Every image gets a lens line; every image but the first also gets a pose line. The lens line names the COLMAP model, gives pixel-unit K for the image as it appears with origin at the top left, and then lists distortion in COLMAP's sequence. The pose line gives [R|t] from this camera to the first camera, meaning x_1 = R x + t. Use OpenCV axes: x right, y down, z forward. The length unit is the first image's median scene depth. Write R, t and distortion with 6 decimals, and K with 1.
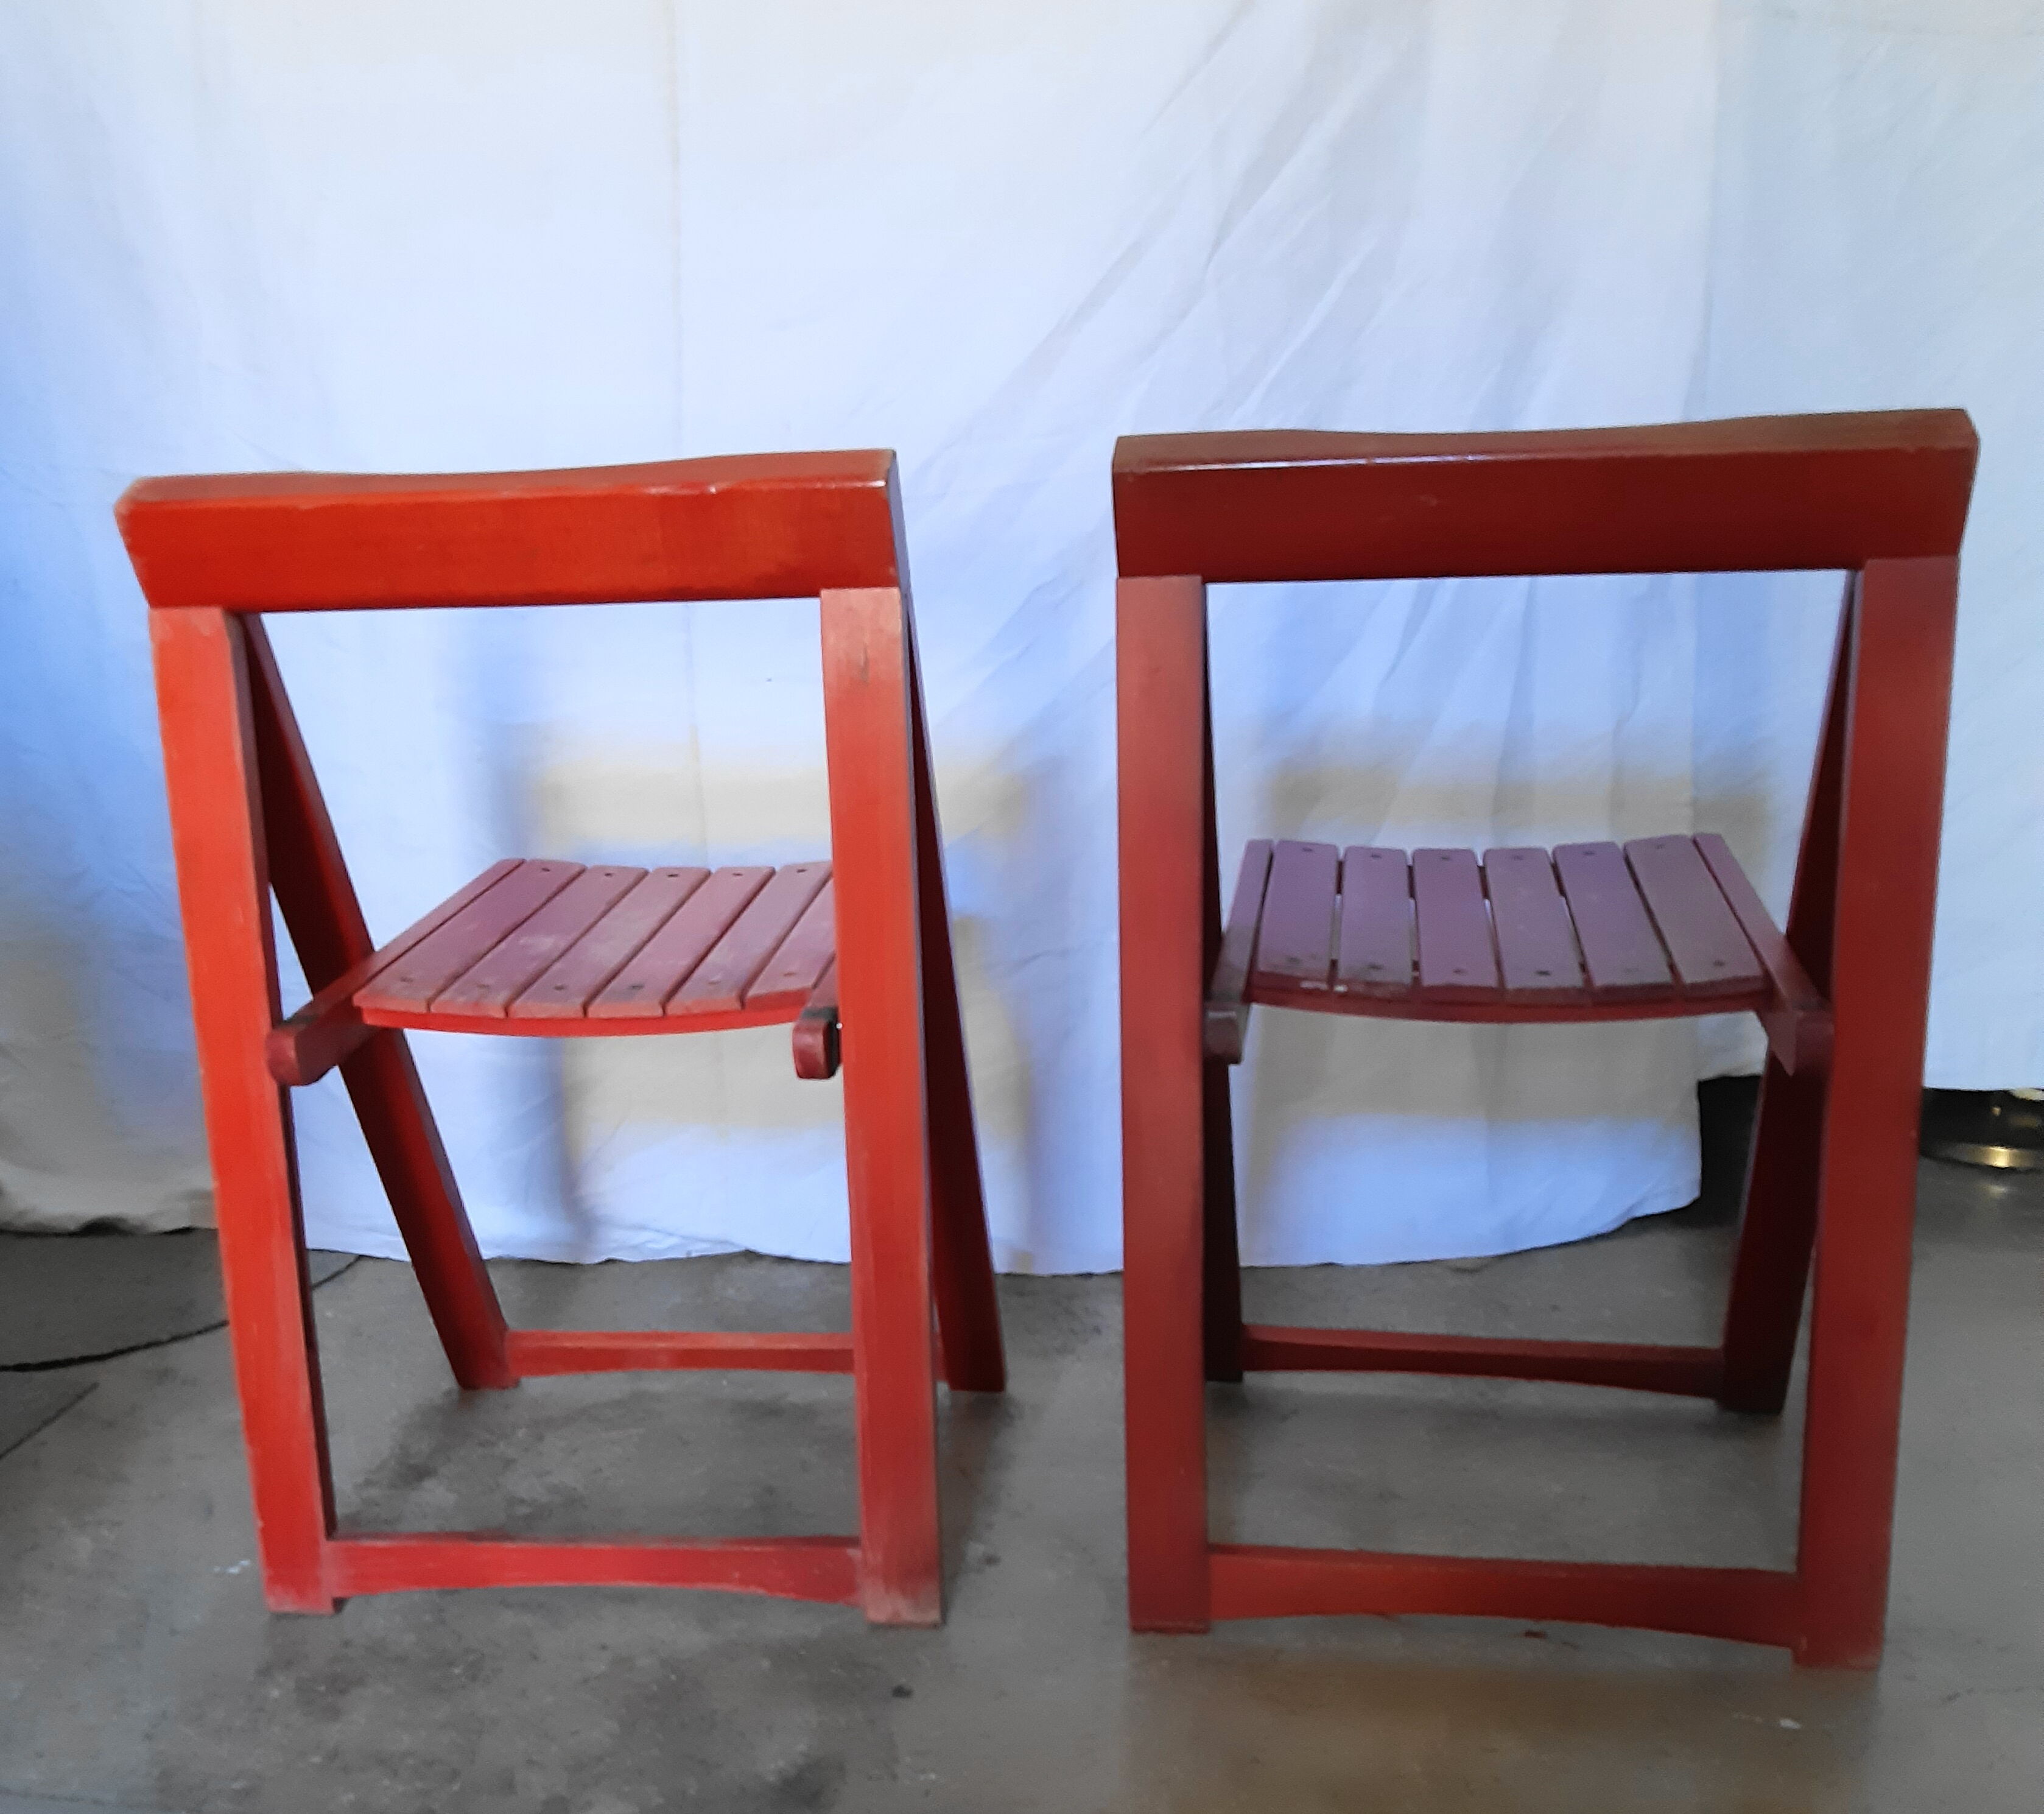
lens RADIAL K [[2121.4, 0, 991.4], [0, 2121.4, 1023.9], [0, 0, 1]] dist [-0.008585, 0.000000]
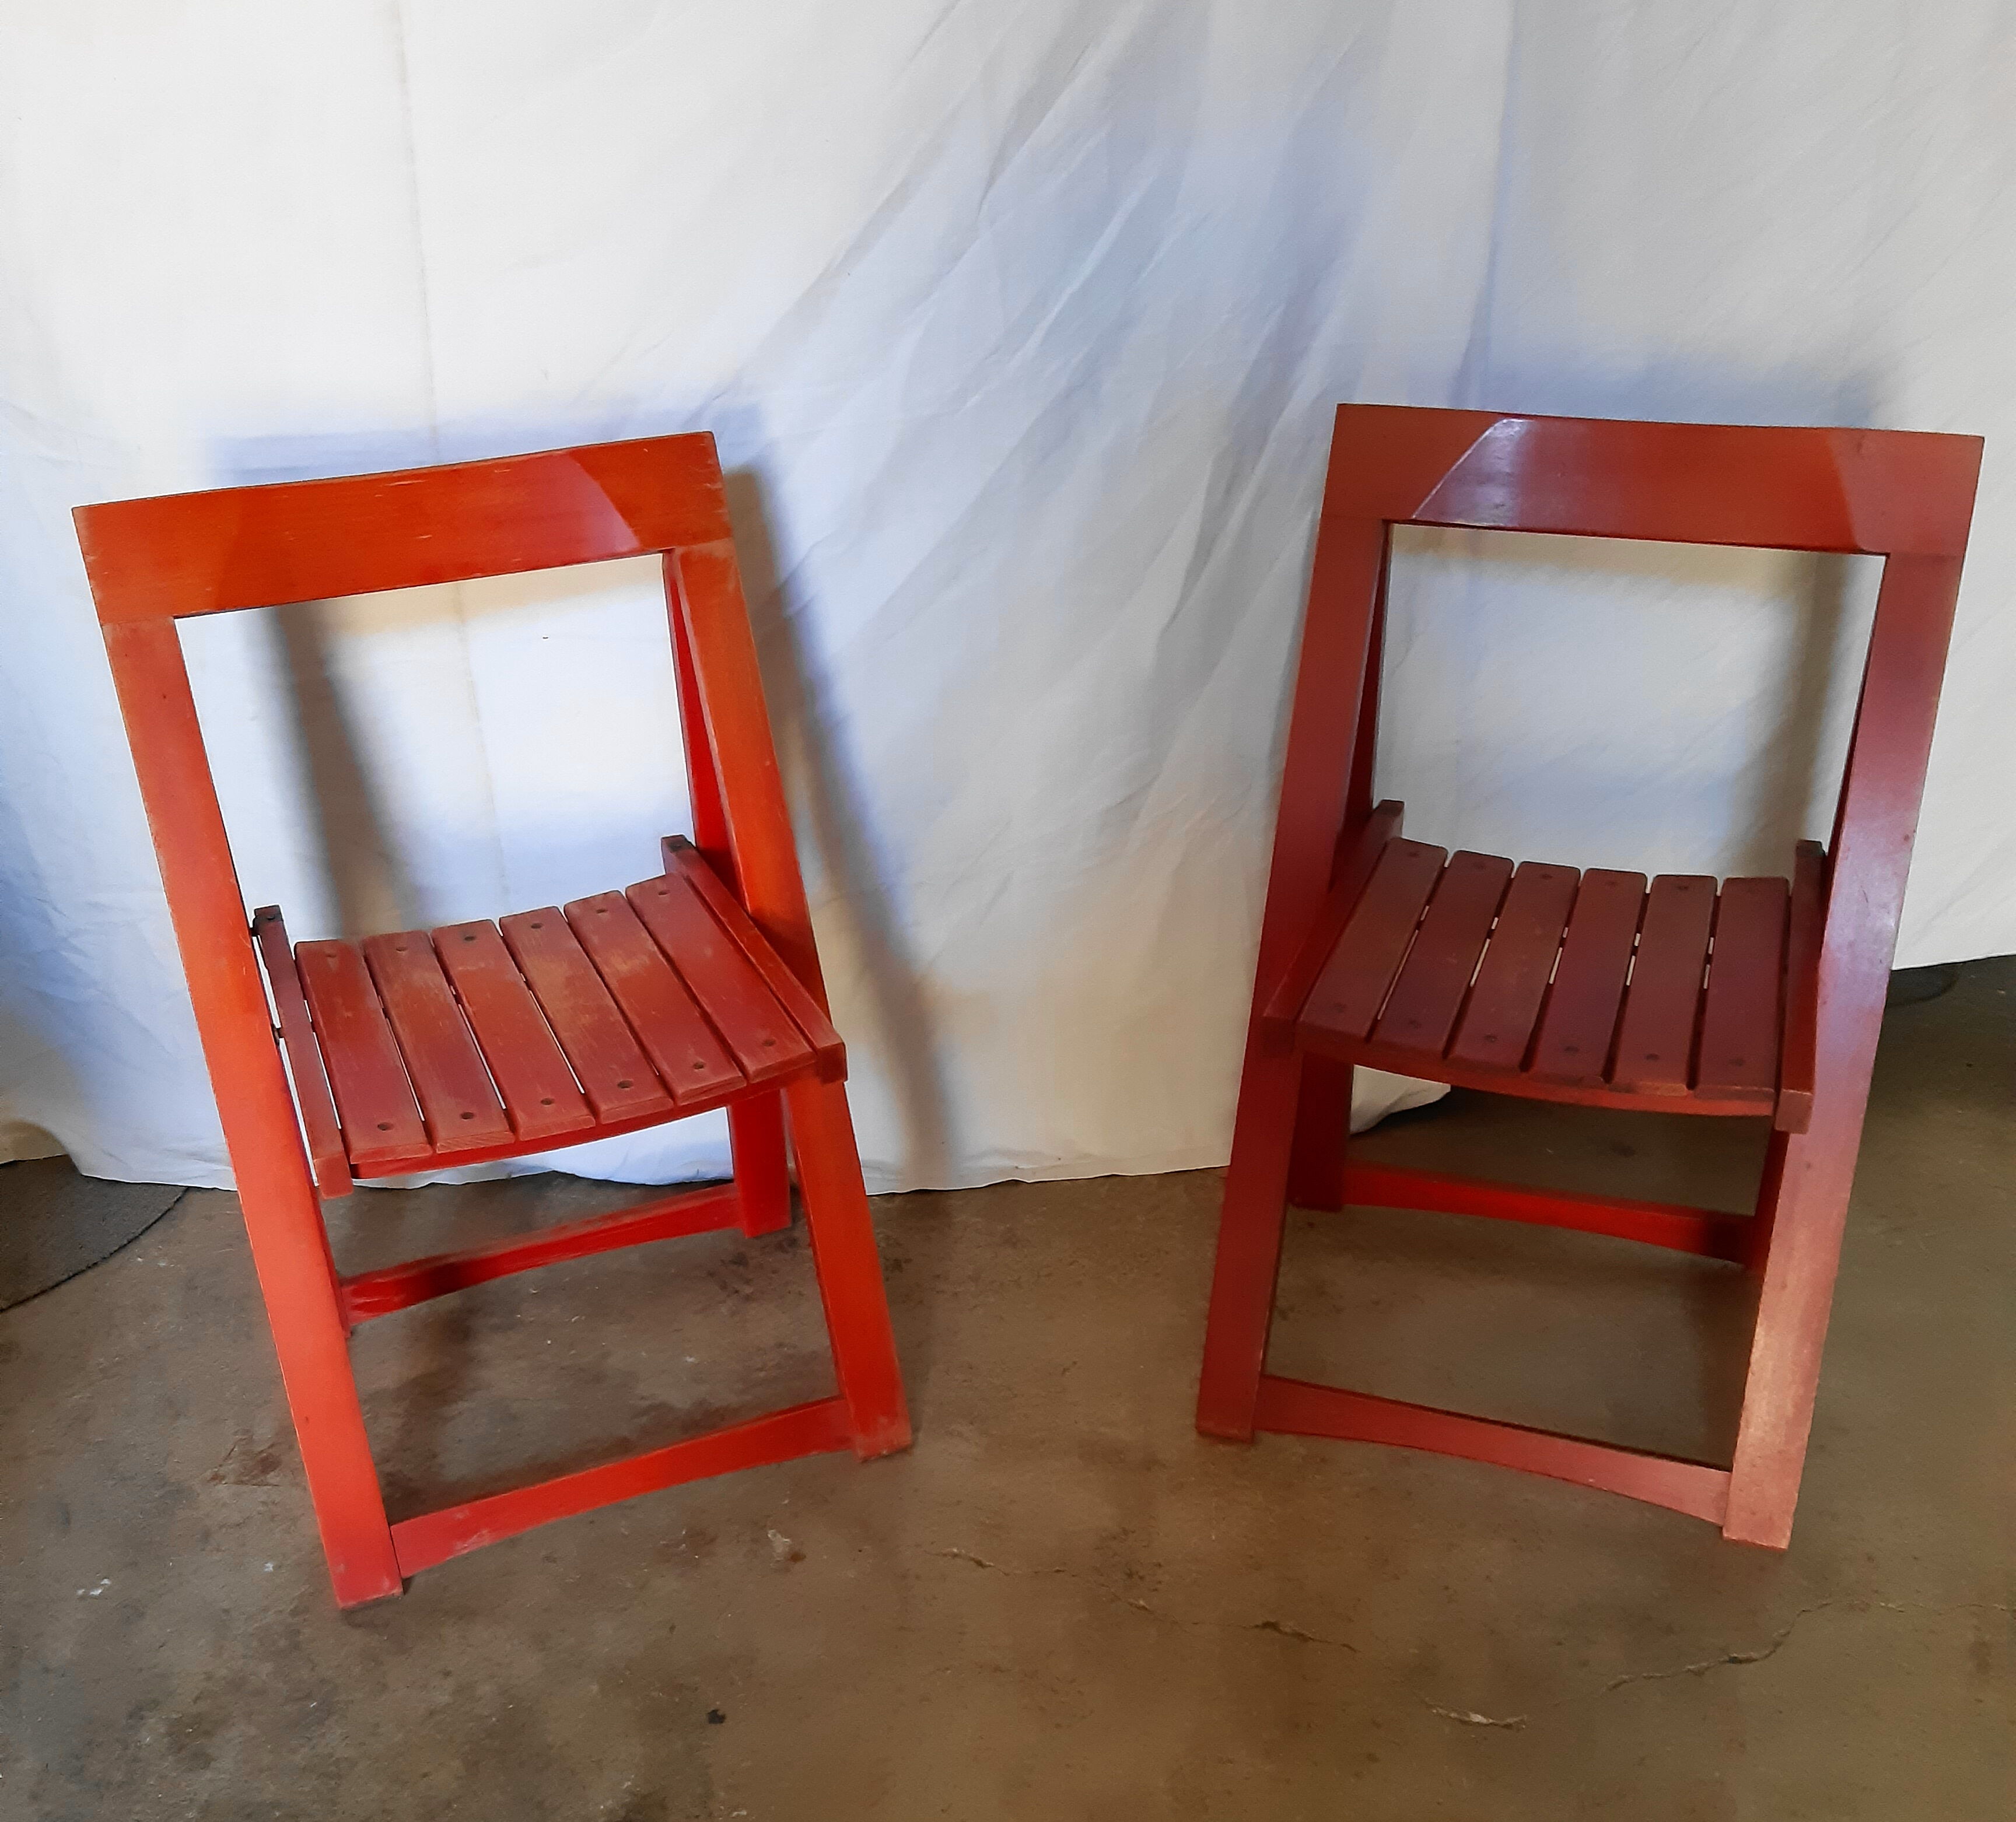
lens RADIAL K [[2047.1, 0, 1016.6], [0, 2047.1, 1114.5], [0, 0, 1]] dist [-0.020956, 0.000000]
pose [[0.995989, -0.035134, 0.082286, 0.033421], [0.013086, 0.966986, 0.254492, -0.232705], [-0.088511, -0.252394, 0.963568, 0.015605]]
